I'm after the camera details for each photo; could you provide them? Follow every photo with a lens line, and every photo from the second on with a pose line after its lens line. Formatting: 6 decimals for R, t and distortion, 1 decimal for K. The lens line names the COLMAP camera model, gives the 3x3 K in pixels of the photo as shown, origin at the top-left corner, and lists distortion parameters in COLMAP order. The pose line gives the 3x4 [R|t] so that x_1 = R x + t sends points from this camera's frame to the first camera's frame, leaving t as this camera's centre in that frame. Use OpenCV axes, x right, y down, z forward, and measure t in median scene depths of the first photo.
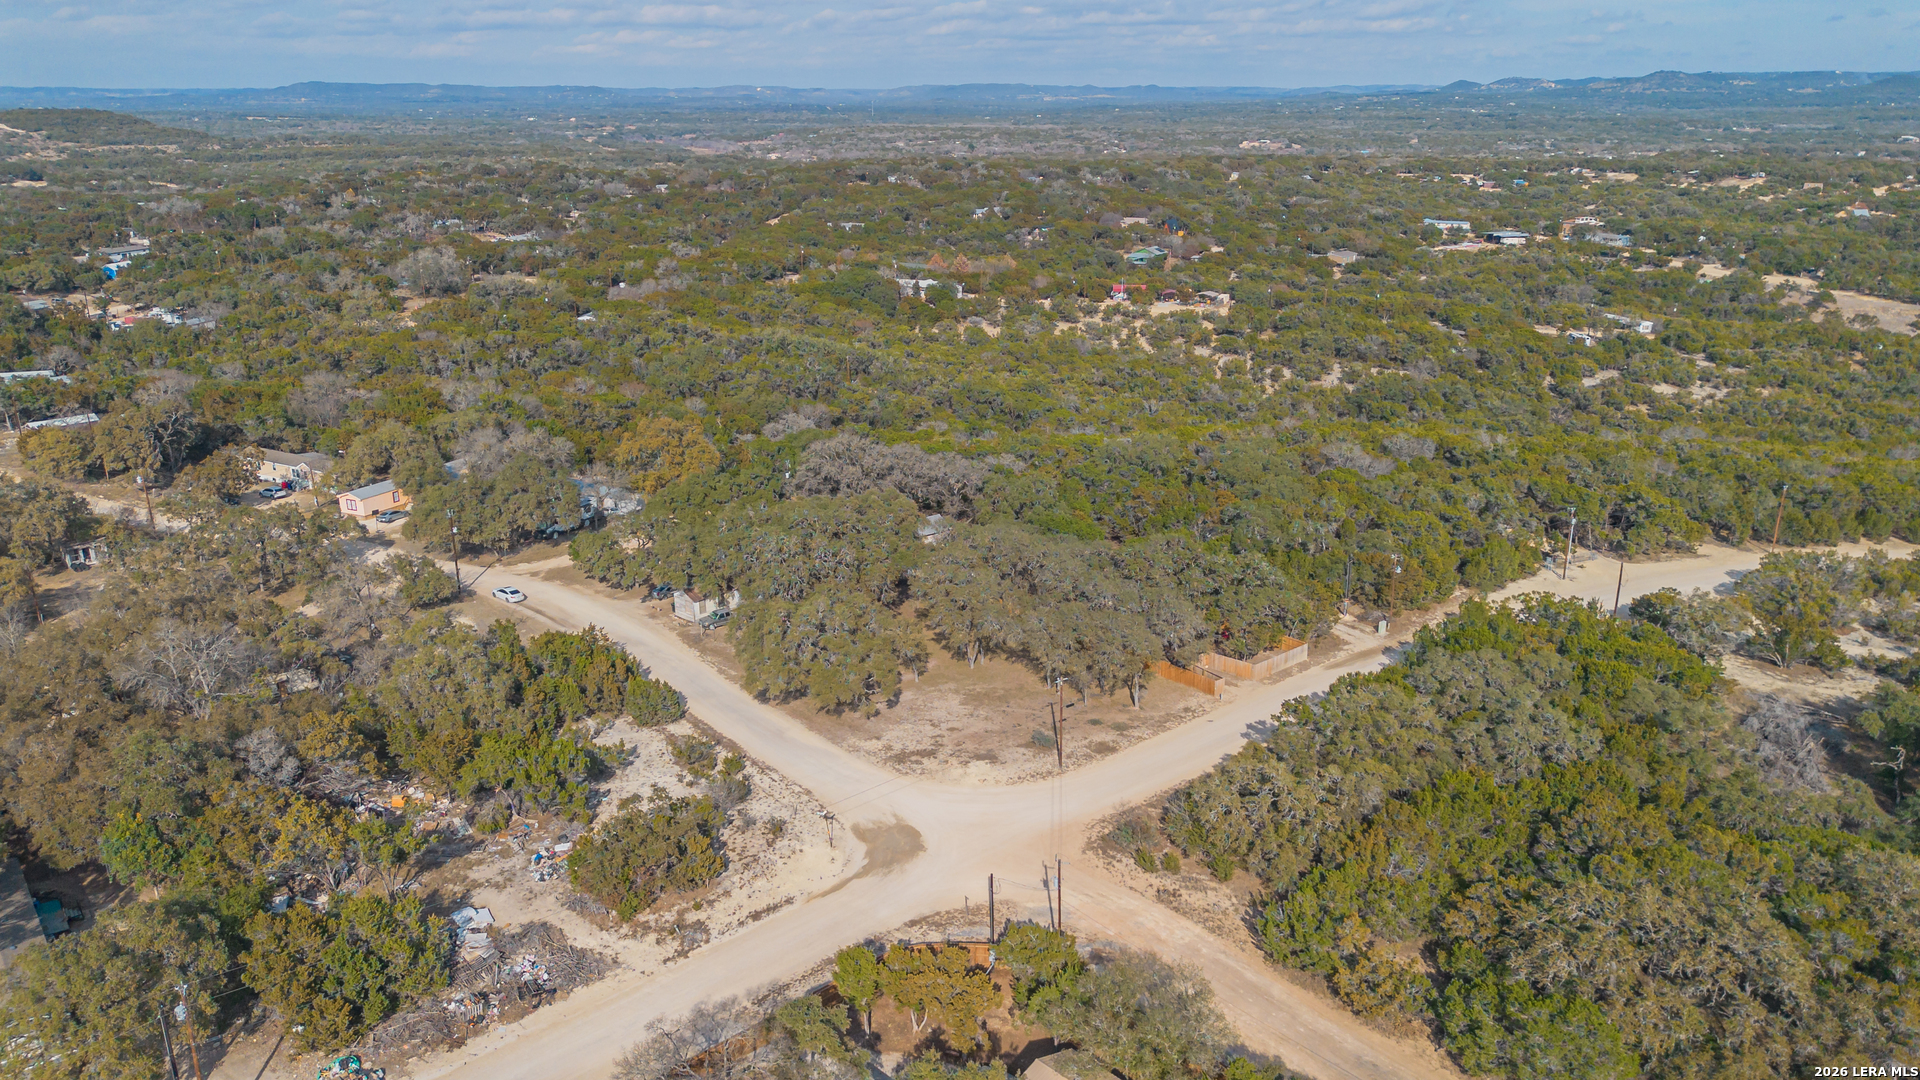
lens RADIAL K [[1359.0, 0, 960.0], [0, 1359.0, 540.0], [0, 0, 1]] dist [0.066680, -0.076741]
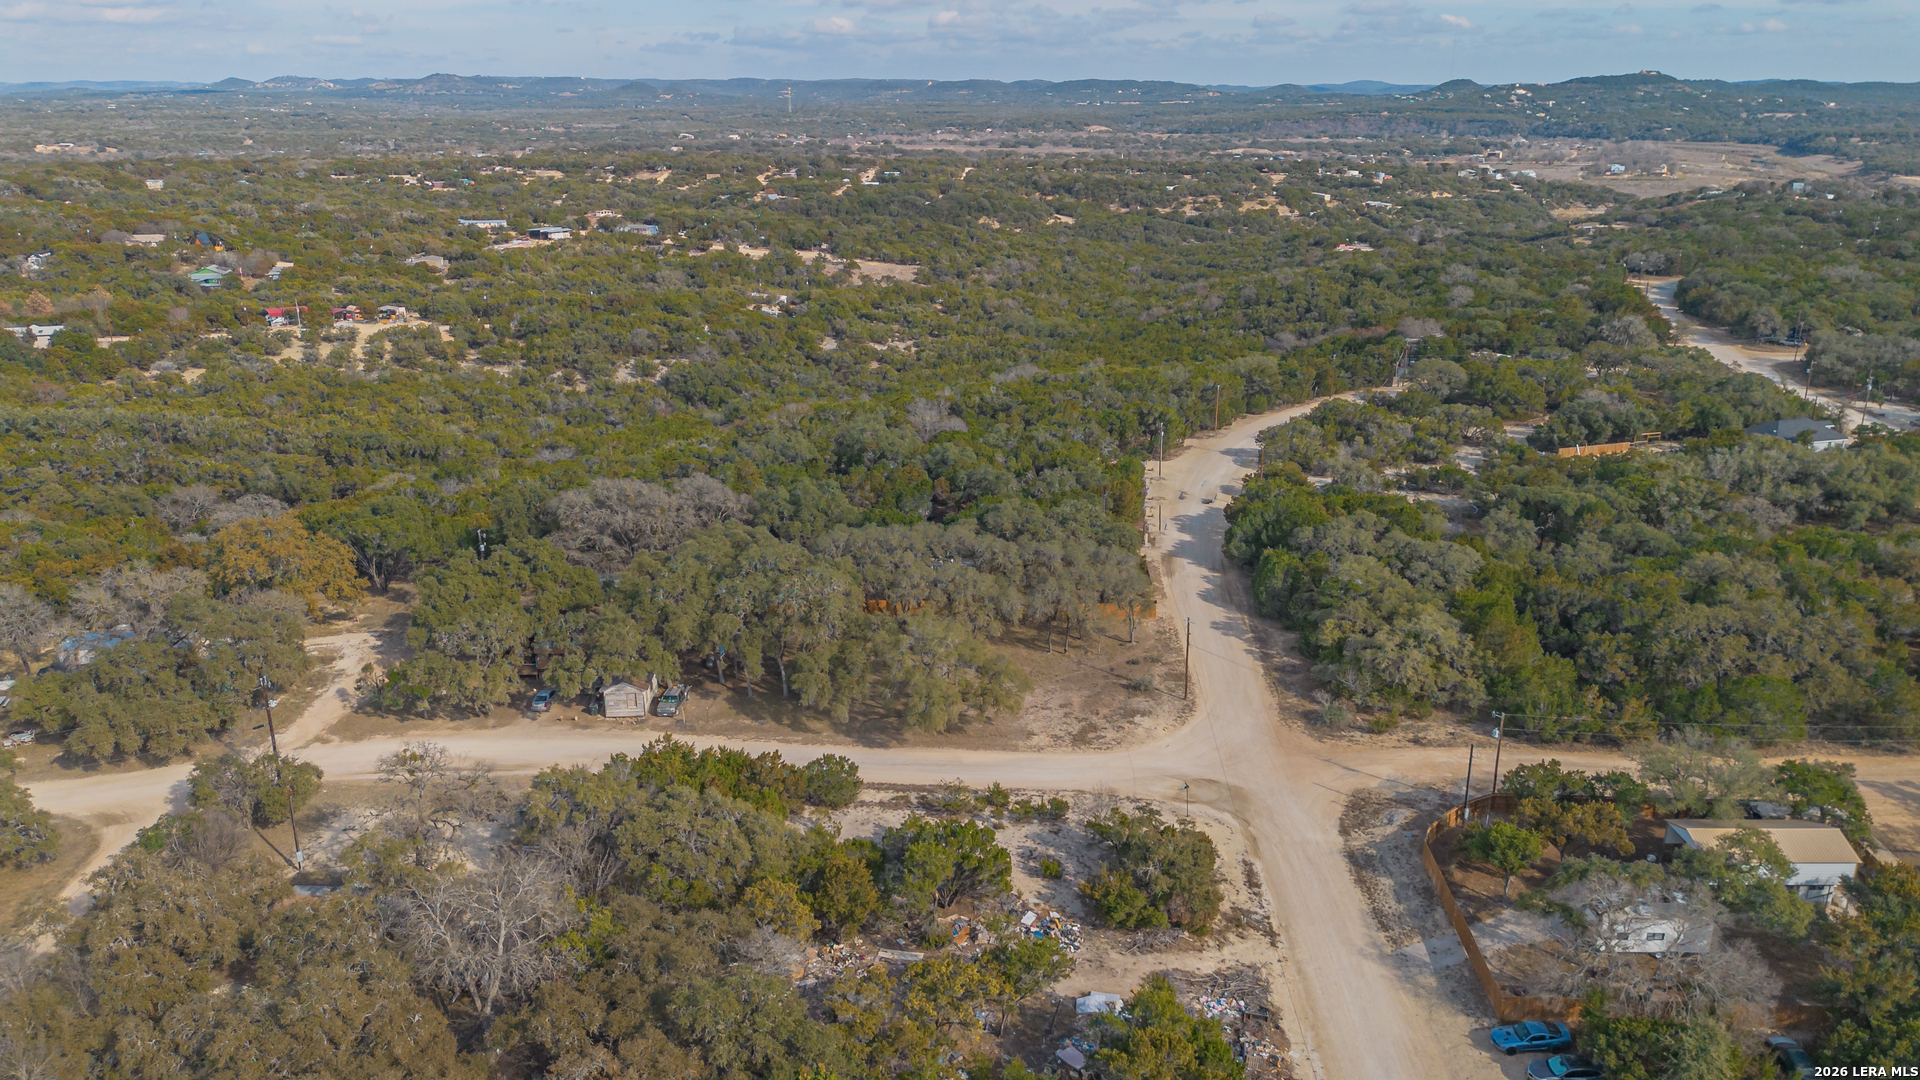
lens RADIAL K [[1359.0, 0, 960.0], [0, 1359.0, 540.0], [0, 0, 1]] dist [0.066680, -0.076741]
pose [[0.692824, -0.218751, 0.687127, -0.604382], [0.218932, 0.971709, 0.088602, -0.074394], [-0.687069, 0.089049, 0.721115, 0.242726]]
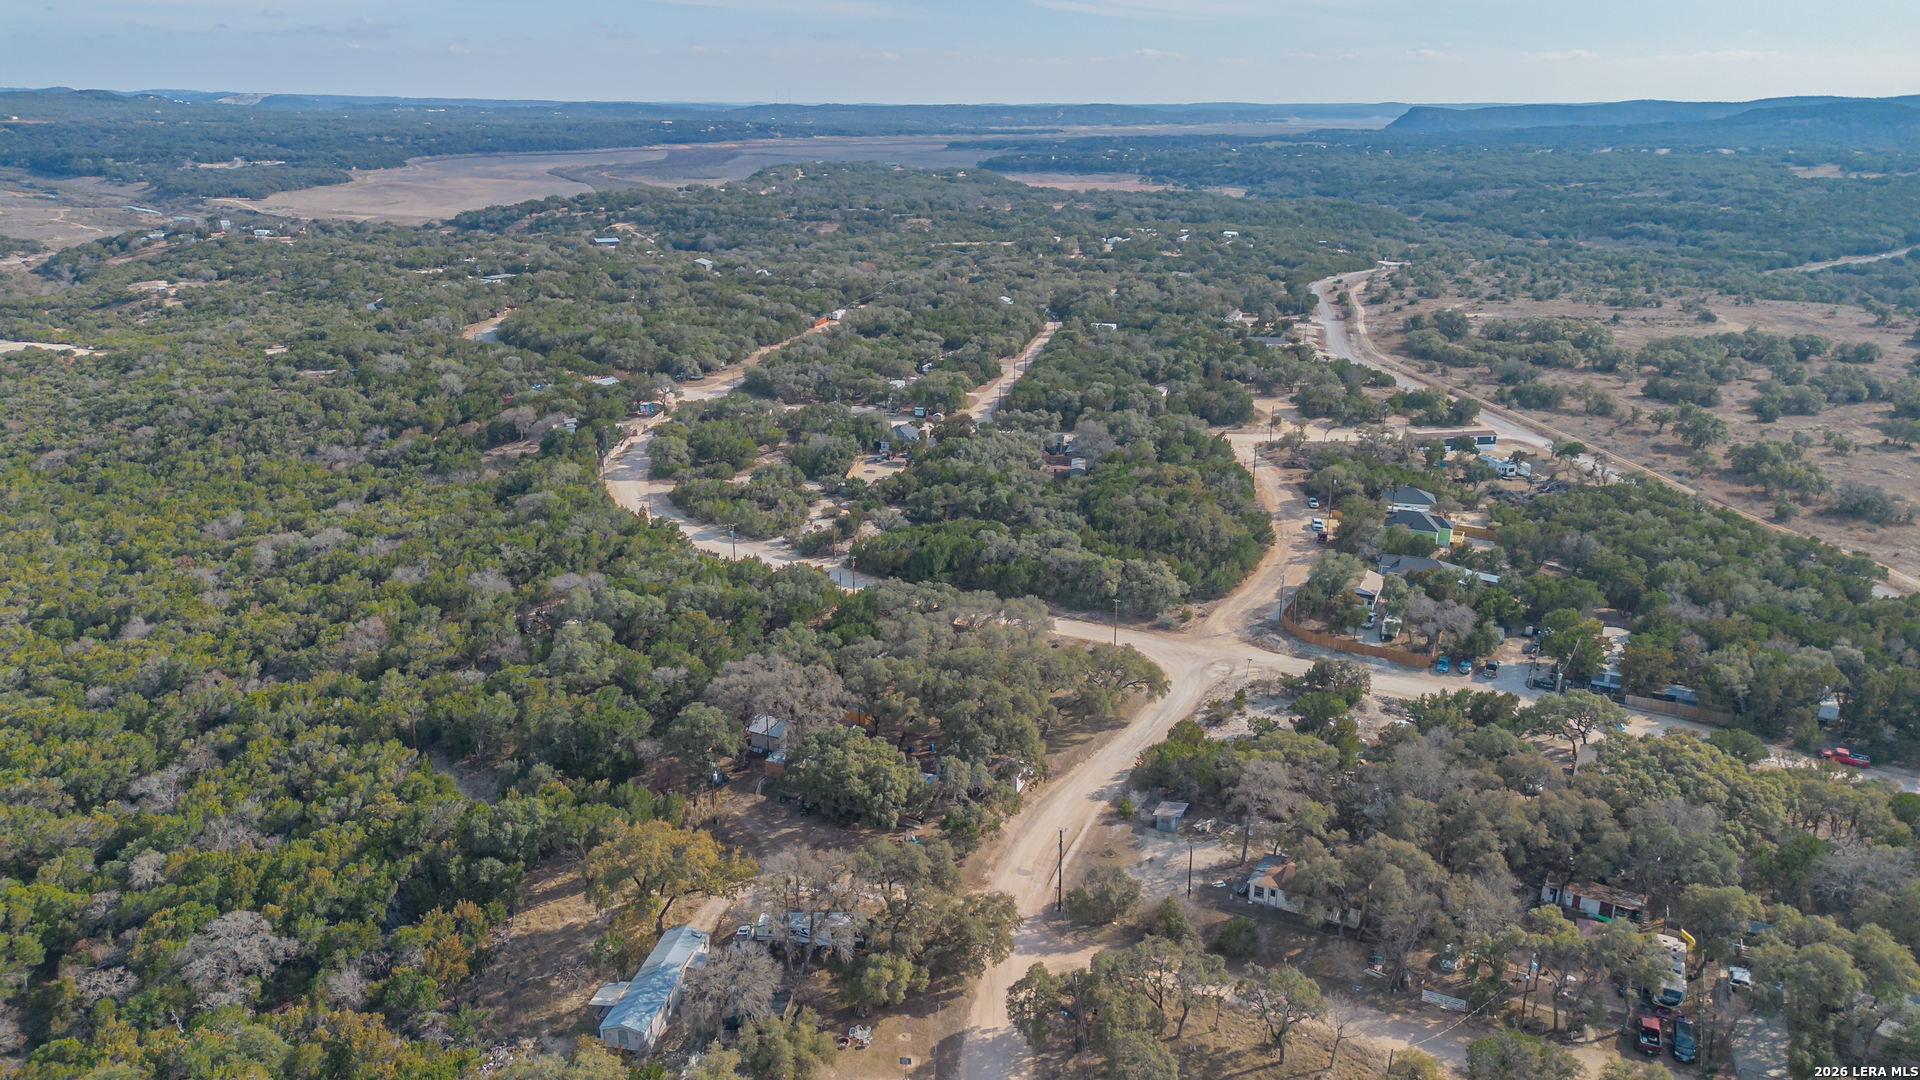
lens RADIAL K [[1391.7, 0, 960.0], [0, 1391.7, 540.0], [0, 0, 1]] dist [0.059616, -0.062518]
pose [[-0.384314, -0.274700, 0.881387, -1.209525], [0.278166, 0.875883, 0.394274, -0.661719], [-0.880299, 0.396697, -0.260202, 1.330521]]
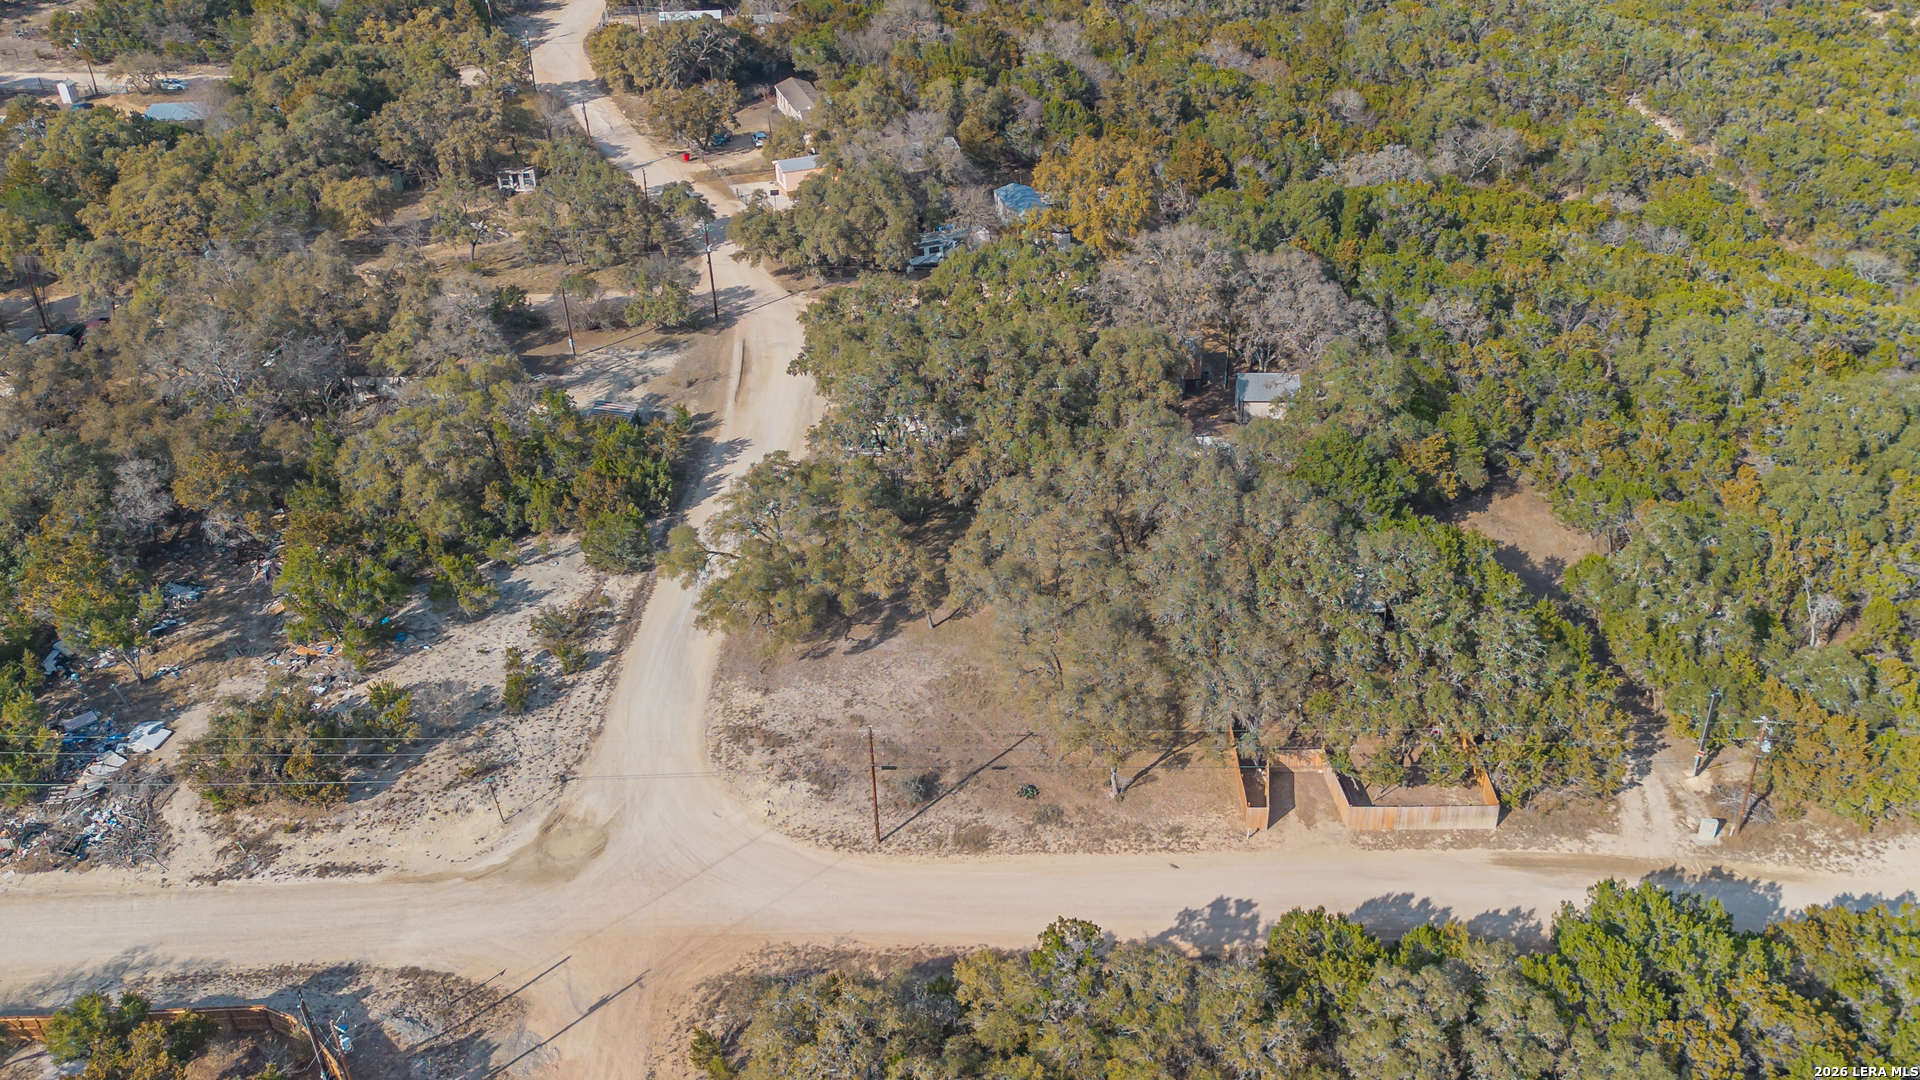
lens RADIAL K [[1572.9, 0, 1033.8], [0, 1572.9, 535.3], [0, 0, 1]] dist [0.031478, -0.004173]
pose [[0.757908, 0.331131, -0.562075, 0.404106], [-0.187300, 0.935777, 0.298730, -0.174033], [0.624896, -0.121134, 0.771254, 0.353732]]
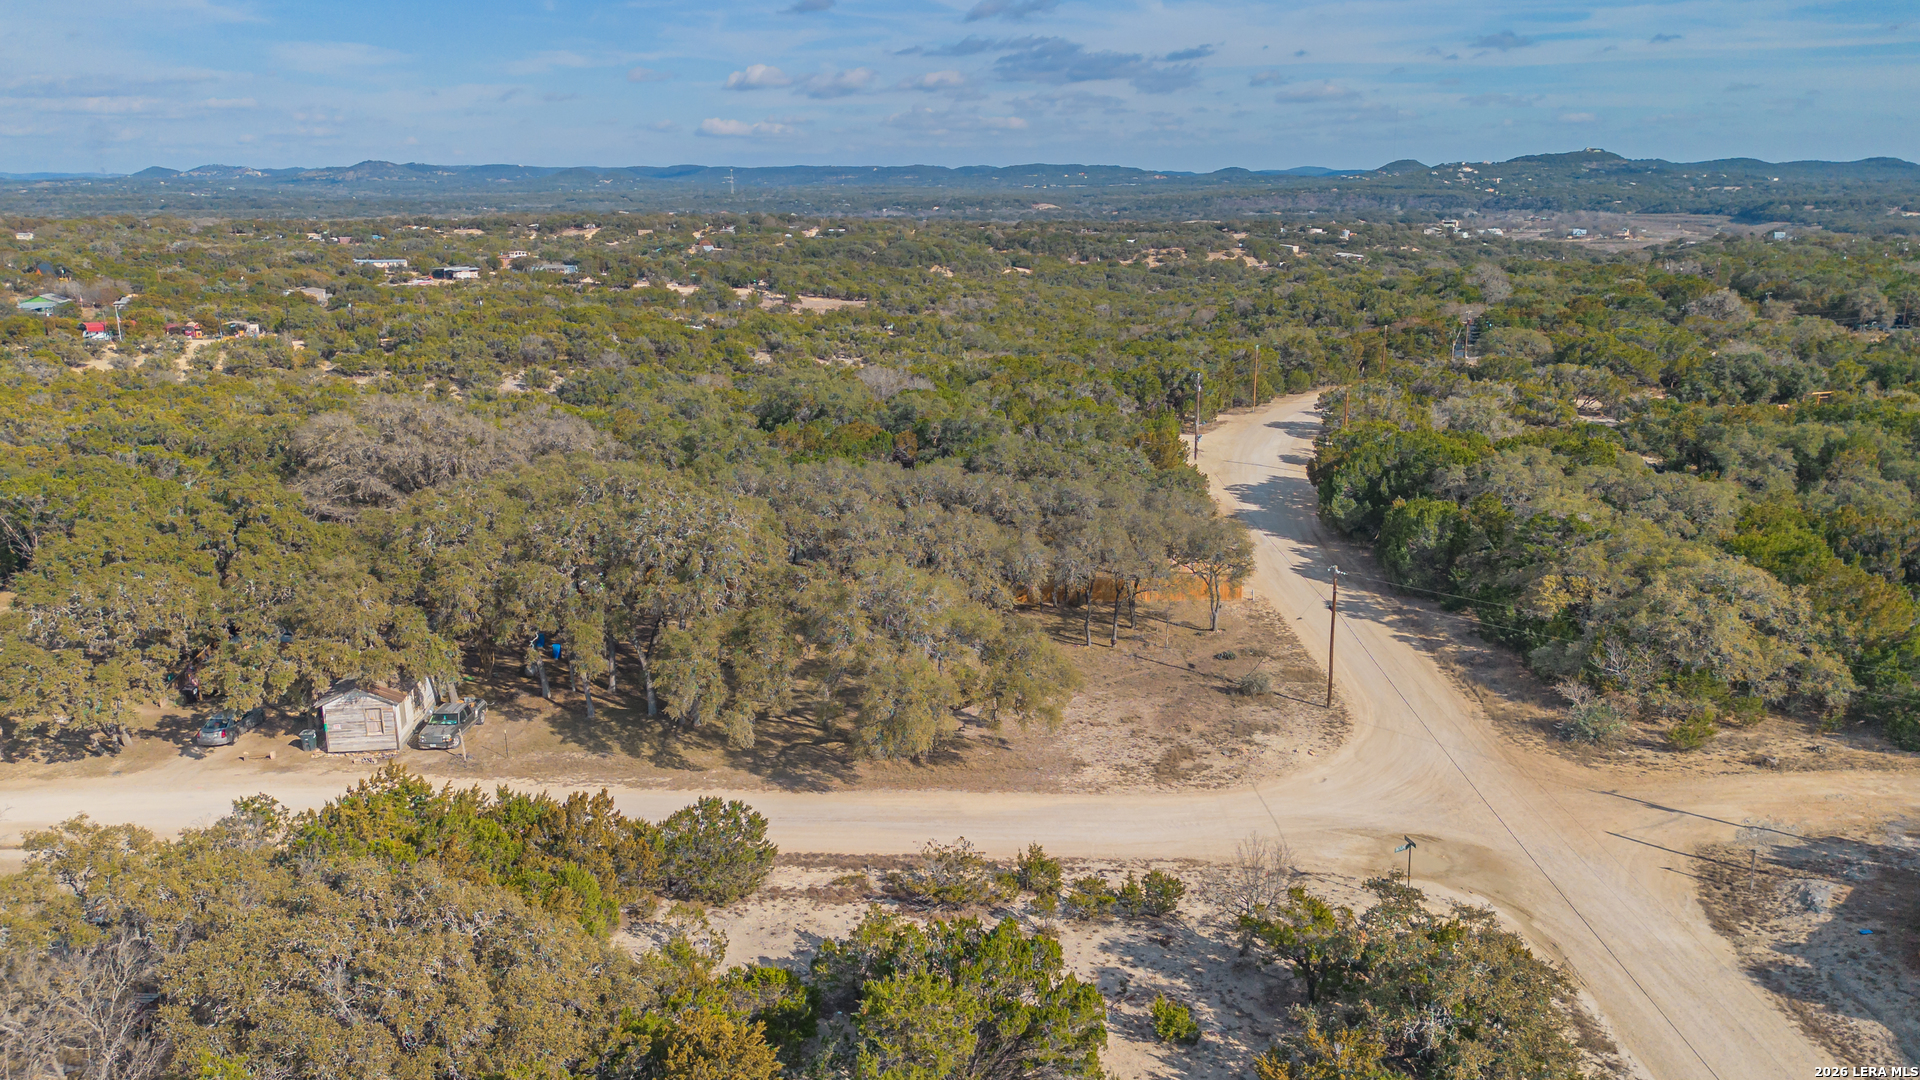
lens RADIAL K [[1391.7, 0, 960.0], [0, 1391.7, 540.0], [0, 0, 1]] dist [0.059616, -0.062518]
pose [[0.664900, -0.182744, 0.724232, -0.399902], [0.231264, 0.972330, 0.033028, 0.019322], [-0.710228, 0.145528, 0.688765, 0.498759]]
